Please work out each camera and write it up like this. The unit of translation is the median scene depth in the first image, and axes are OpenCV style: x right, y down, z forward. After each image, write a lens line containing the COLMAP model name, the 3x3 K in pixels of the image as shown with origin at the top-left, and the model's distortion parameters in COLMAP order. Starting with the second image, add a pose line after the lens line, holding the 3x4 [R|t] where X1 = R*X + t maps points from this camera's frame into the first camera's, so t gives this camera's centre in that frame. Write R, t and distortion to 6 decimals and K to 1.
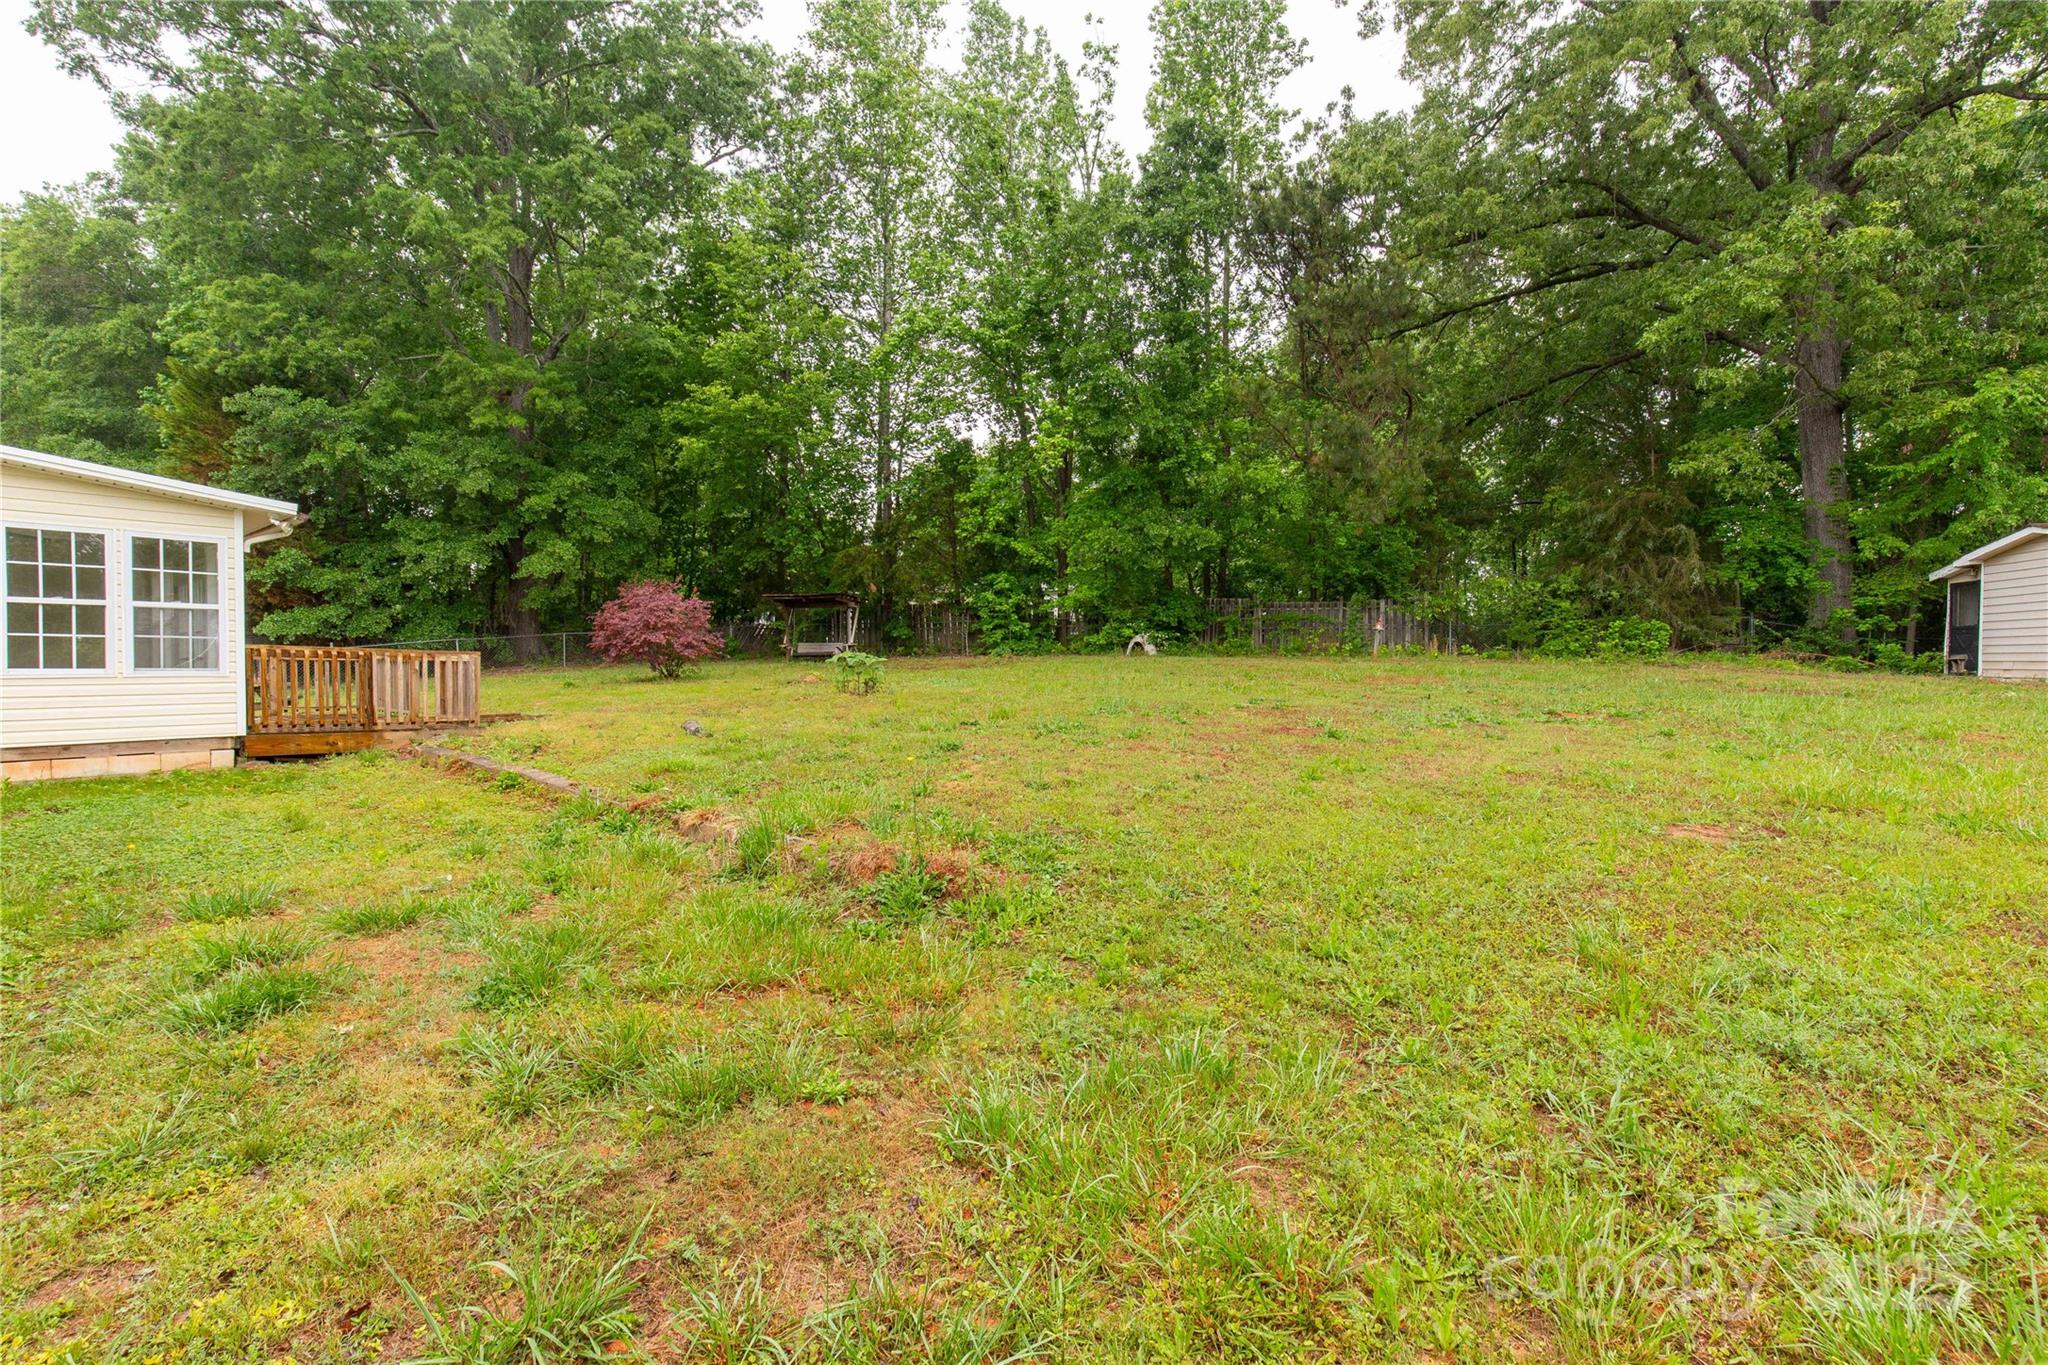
lens RADIAL K [[870.9, 0, 1017.6], [0, 870.9, 677.7], [0, 0, 1]] dist [0.010160, -0.000141]
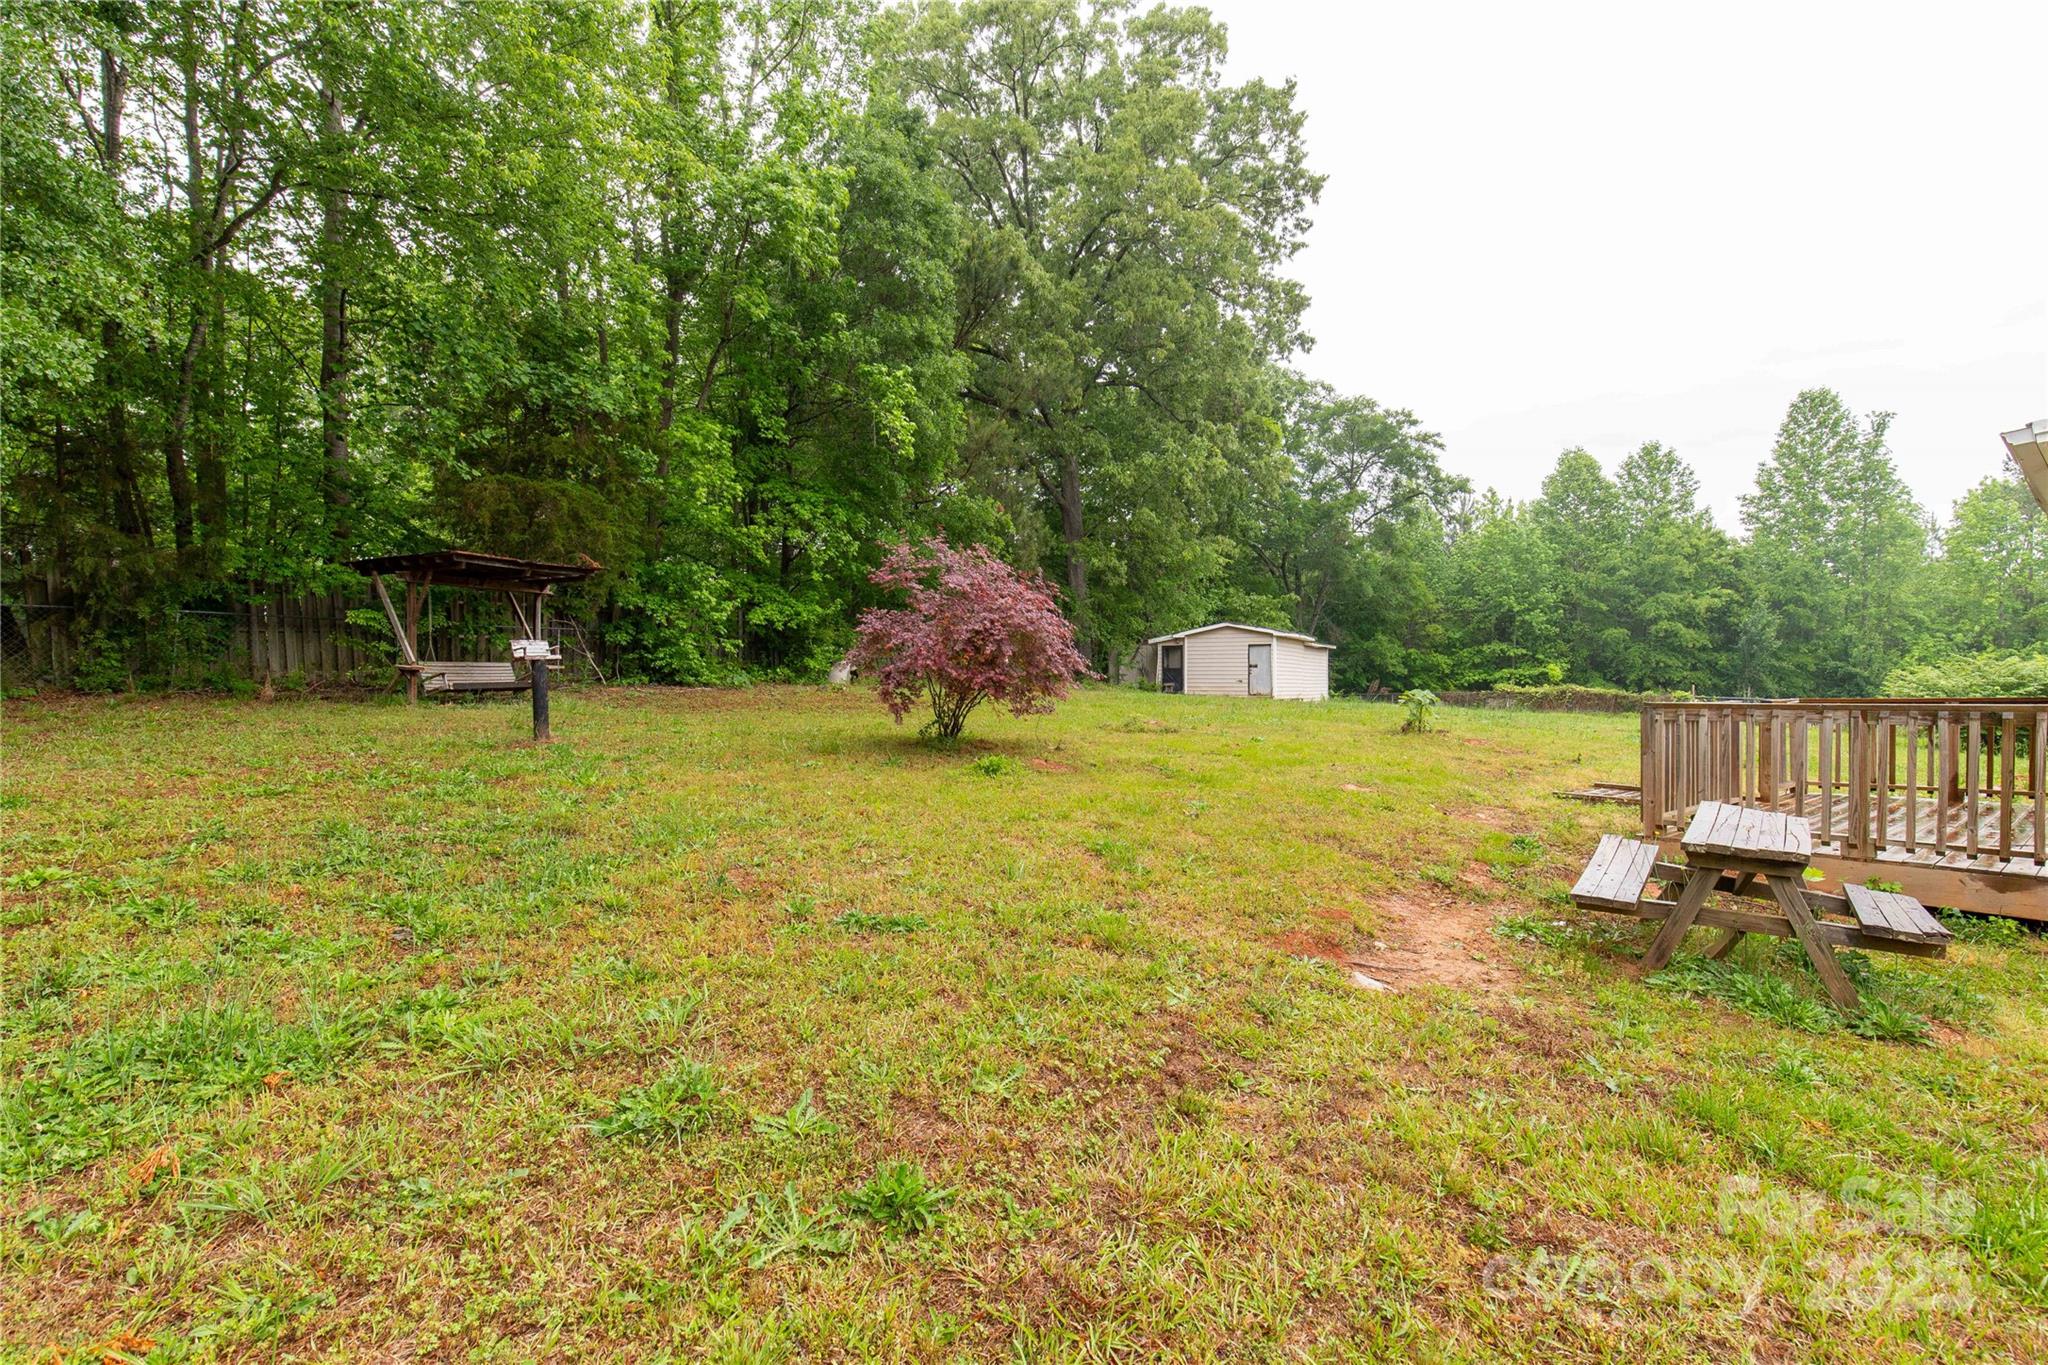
lens RADIAL K [[870.9, 0, 1017.6], [0, 870.9, 677.7], [0, 0, 1]] dist [0.010160, -0.000141]
pose [[0.154974, -0.011354, 0.987853, -0.735991], [0.023933, 0.999684, 0.007736, -0.050676], [-0.987629, 0.022443, 0.155197, 0.873416]]
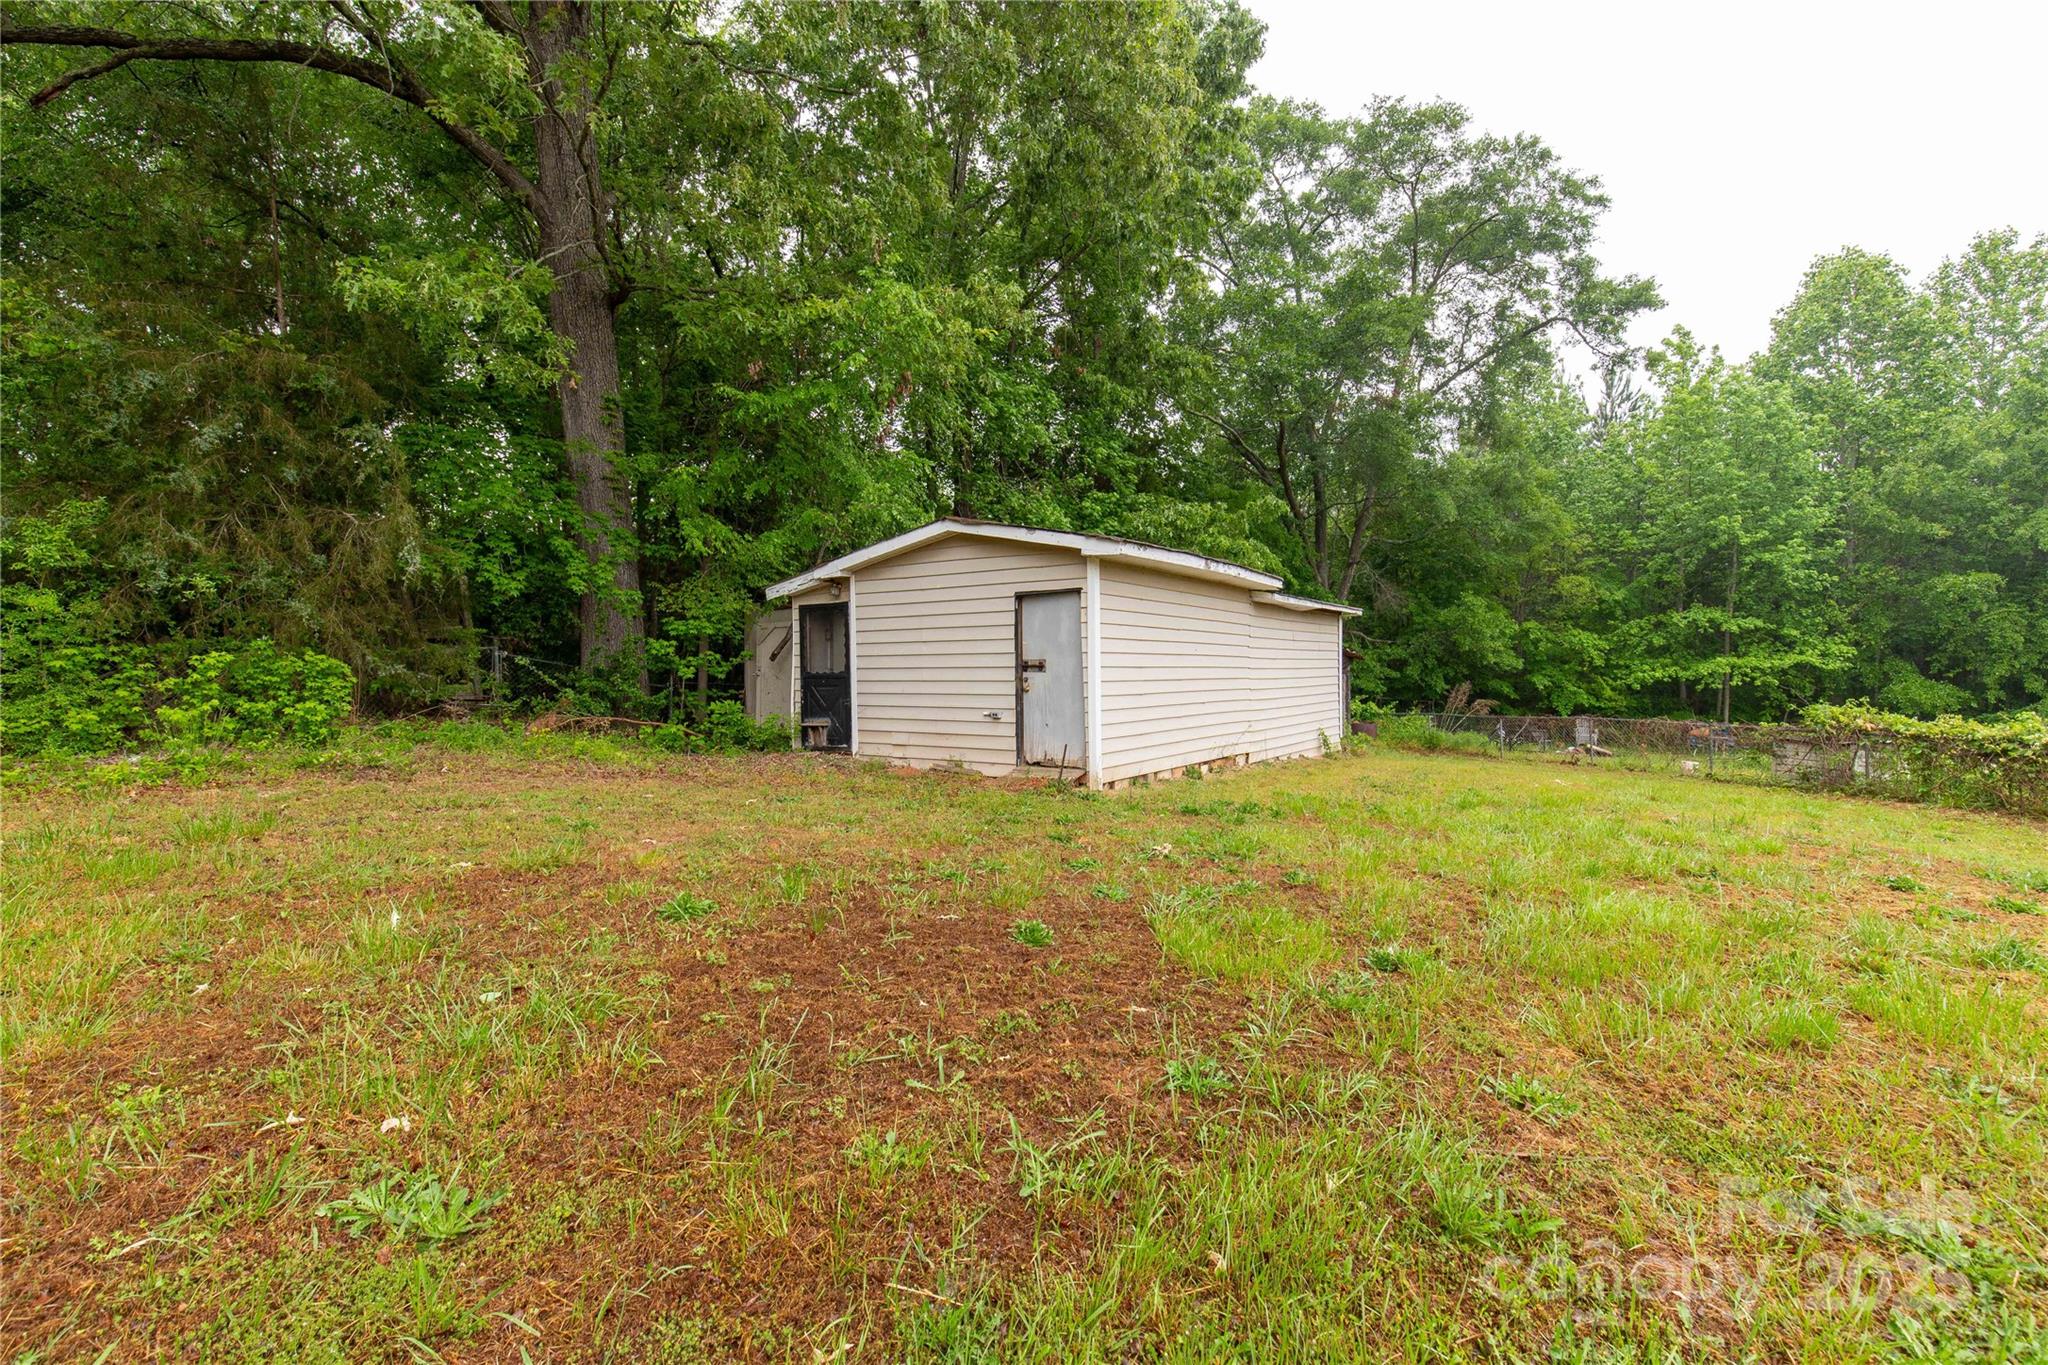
lens RADIAL K [[870.9, 0, 1017.6], [0, 870.9, 677.7], [0, 0, 1]] dist [0.010160, -0.000141]
pose [[0.231010, -0.026401, 0.972593, 0.417074], [0.034217, 0.999234, 0.018997, -0.052658], [-0.972350, 0.028891, 0.231736, 0.604382]]
